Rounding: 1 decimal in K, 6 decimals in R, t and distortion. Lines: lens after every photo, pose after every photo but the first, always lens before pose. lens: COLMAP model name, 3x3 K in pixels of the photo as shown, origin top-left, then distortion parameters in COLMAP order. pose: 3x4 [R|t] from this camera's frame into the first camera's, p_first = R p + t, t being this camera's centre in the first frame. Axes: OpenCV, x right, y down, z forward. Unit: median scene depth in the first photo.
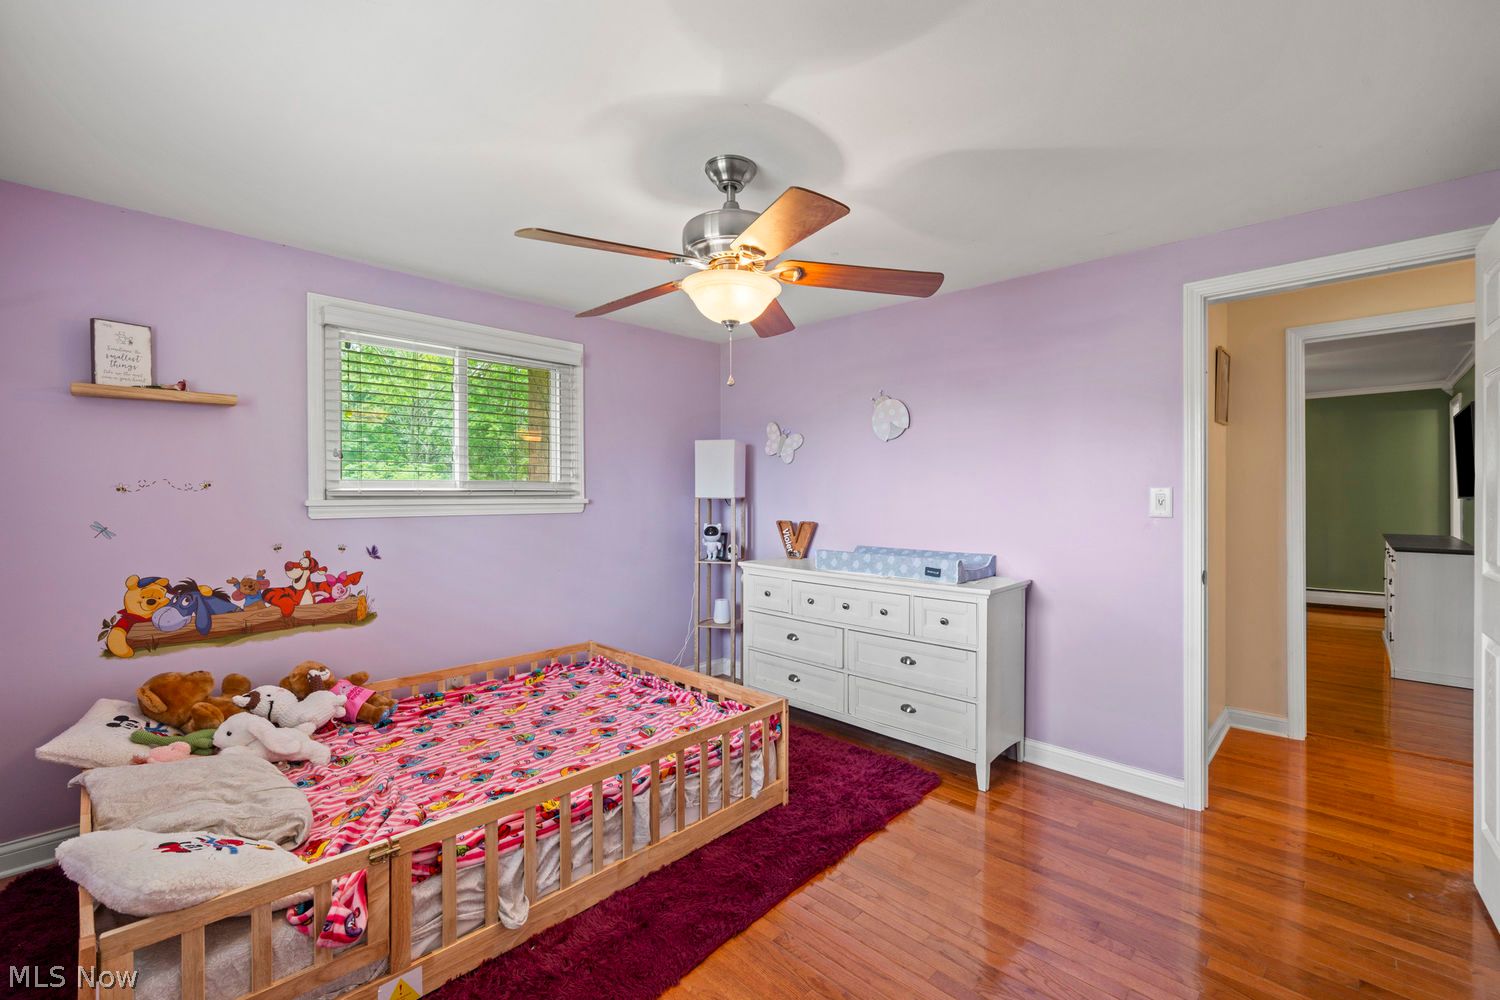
lens RADIAL K [[628.6, 0, 750.0], [0, 628.6, 500.0], [0, 0, 1]] dist [0.002208, 0.000131]
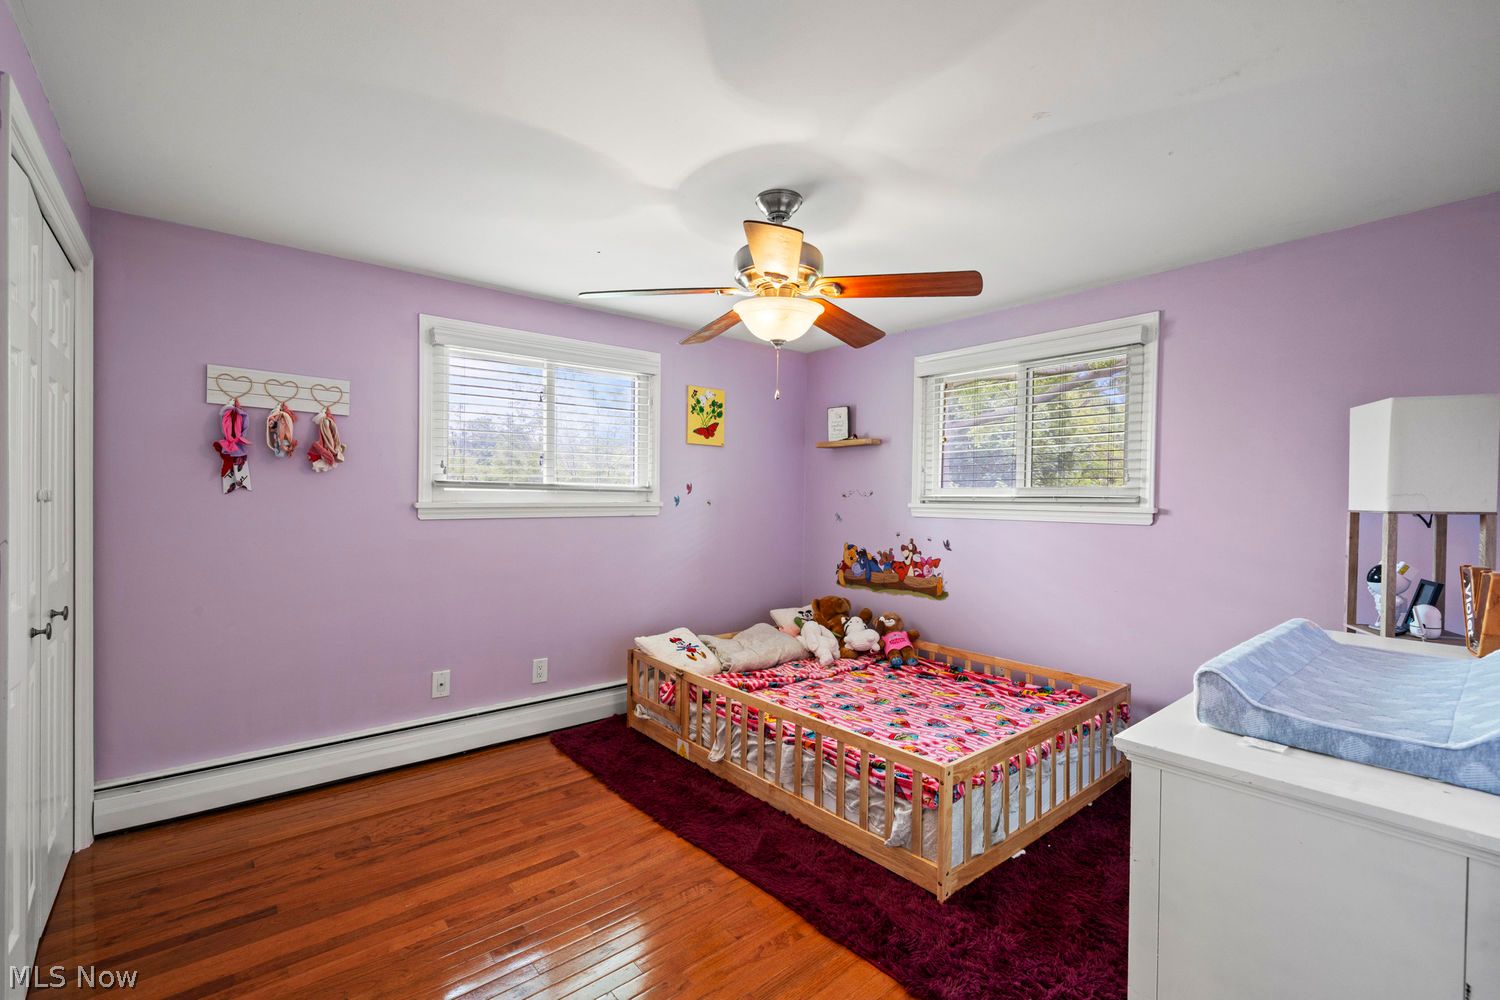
lens RADIAL K [[650.5, 0, 748.2], [0, 650.5, 506.2], [0, 0, 1]] dist [0.002895, 0.000837]
pose [[-0.101250, 0.012164, -0.994787, 0.855914], [-0.019478, 0.999709, 0.014207, -0.007434], [0.994670, 0.020815, -0.100983, 0.824643]]
